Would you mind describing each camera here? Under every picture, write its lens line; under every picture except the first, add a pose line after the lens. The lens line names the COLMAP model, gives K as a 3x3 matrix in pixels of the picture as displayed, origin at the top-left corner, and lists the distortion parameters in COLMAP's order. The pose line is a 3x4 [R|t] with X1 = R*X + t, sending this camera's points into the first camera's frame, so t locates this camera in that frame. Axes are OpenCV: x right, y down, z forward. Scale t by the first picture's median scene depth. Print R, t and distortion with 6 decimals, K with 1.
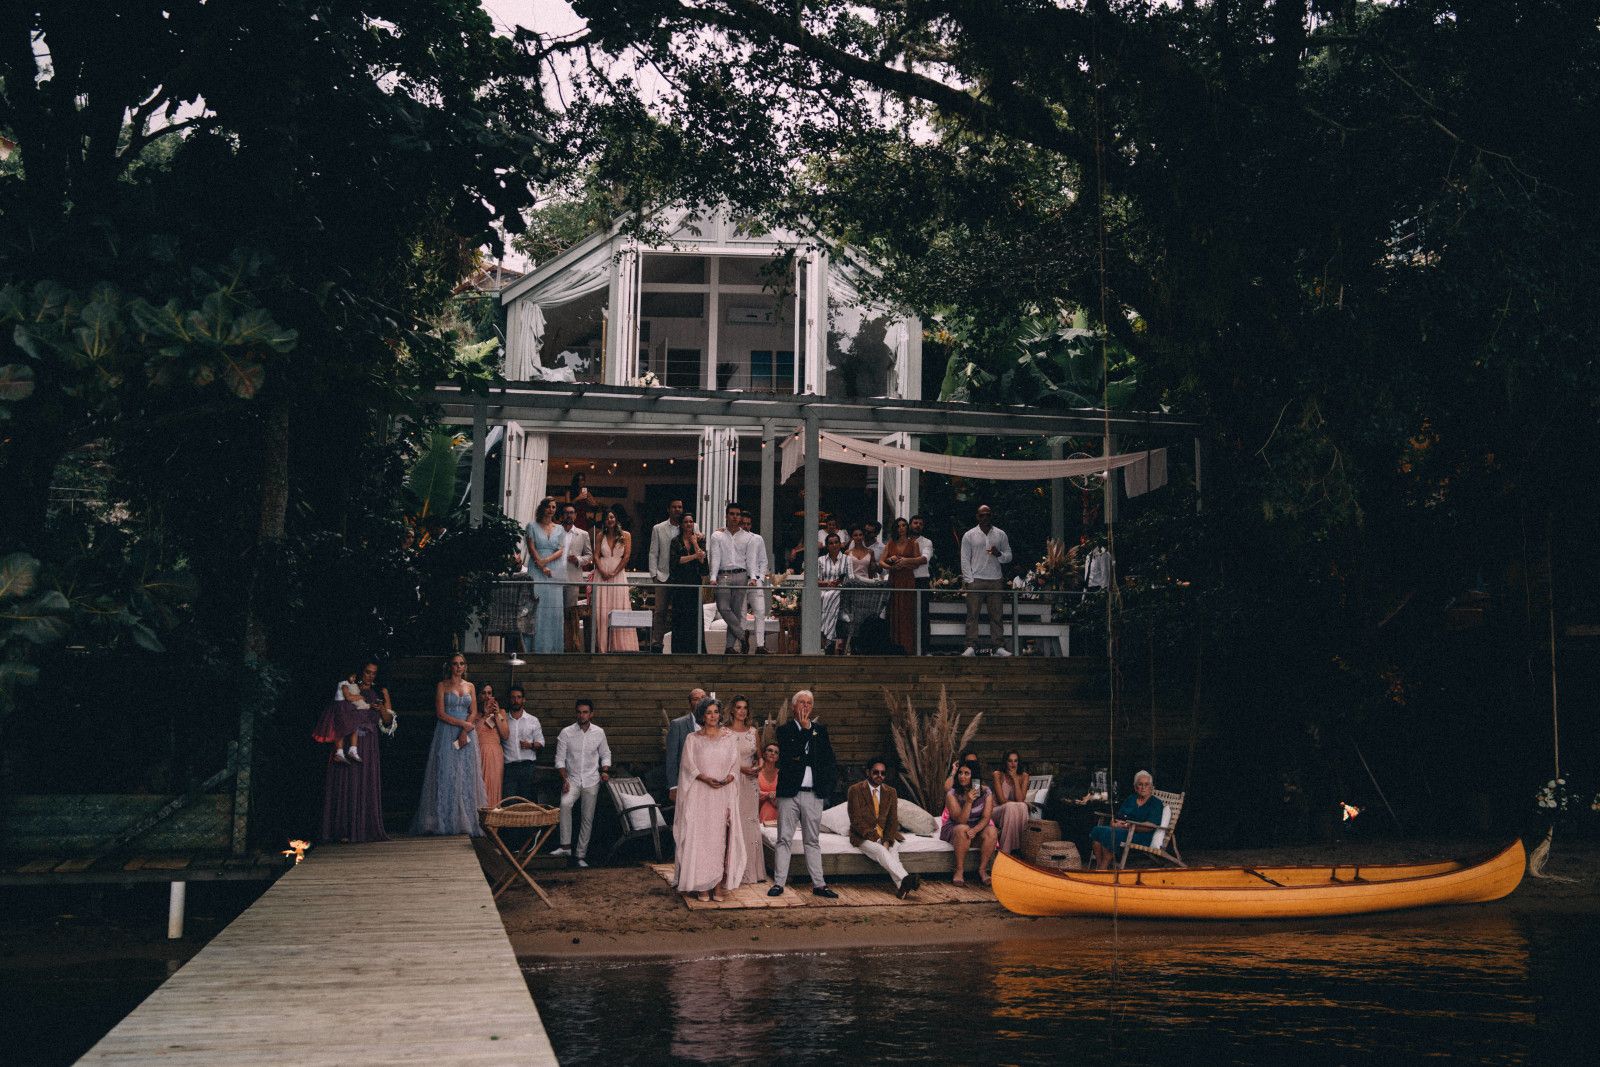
lens RADIAL K [[1439.0, 0, 771.2], [0, 1439.0, 570.4], [0, 0, 1]] dist [-0.112287, 0.081772]
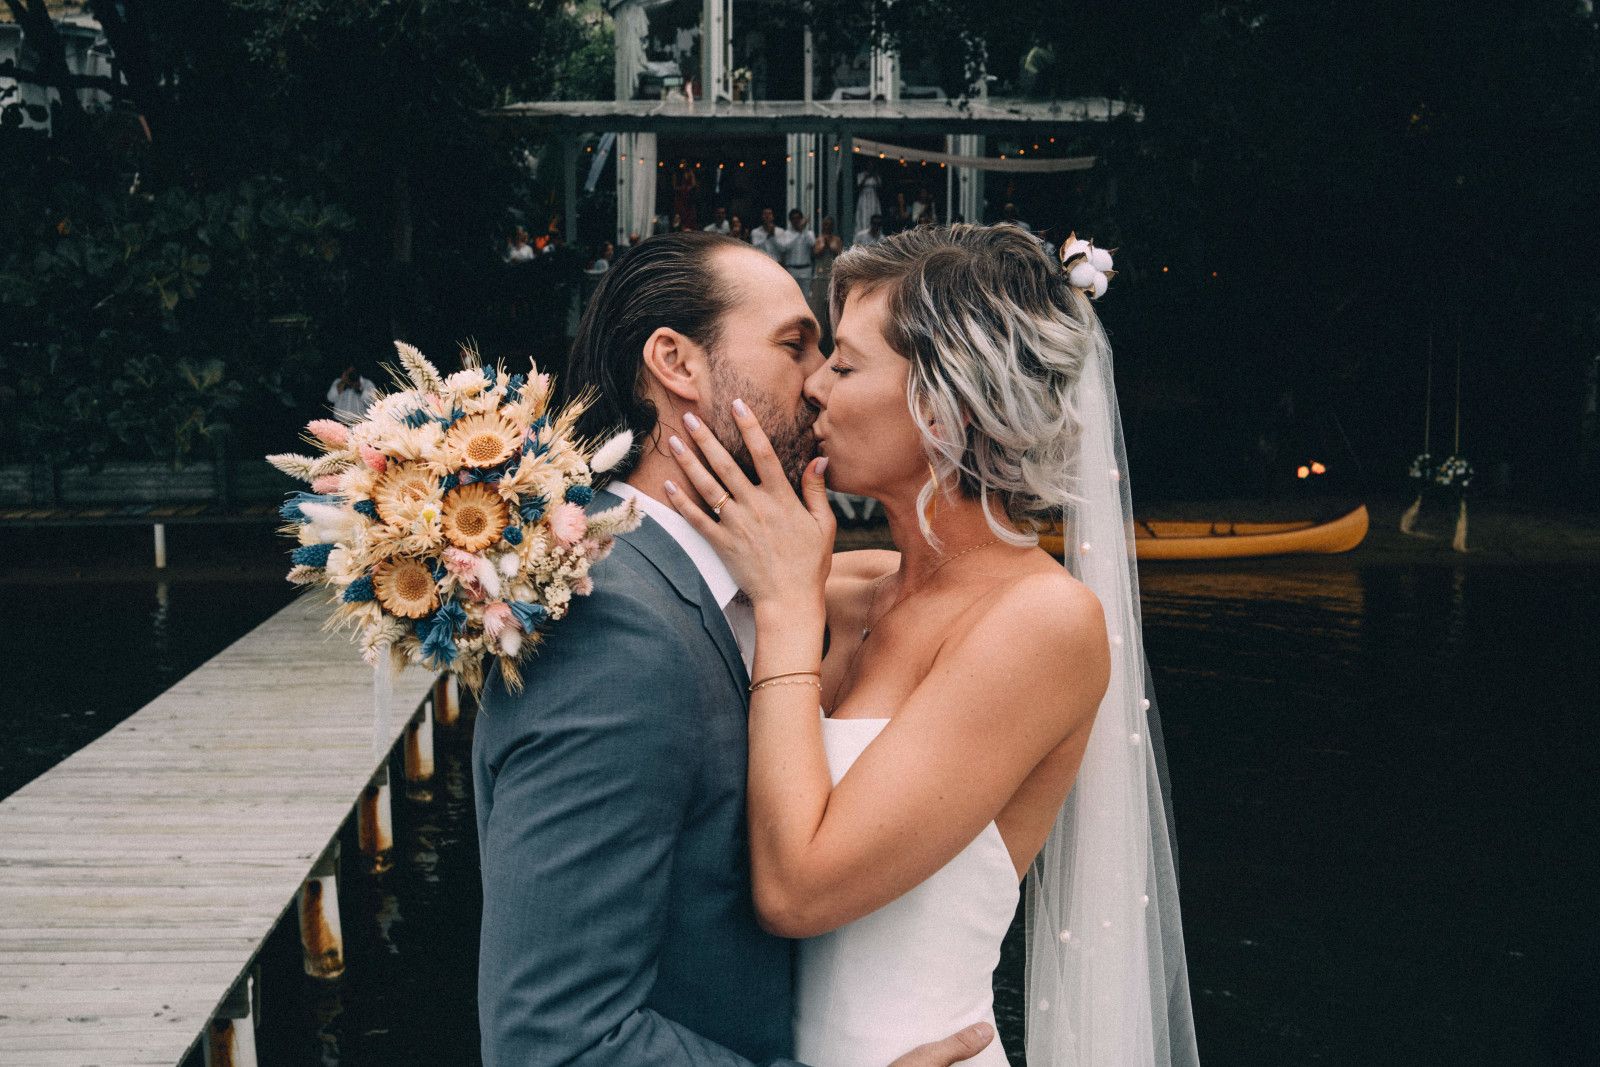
lens RADIAL K [[1705.1, 0, 800.0], [0, 1705.1, 533.5], [0, 0, 1]] dist [-0.089124, -0.036705]
pose [[0.985385, 0.009098, -0.170097, 0.294702], [0.030712, 0.972719, 0.229944, -0.138645], [0.167549, -0.231807, 0.958224, -0.510220]]
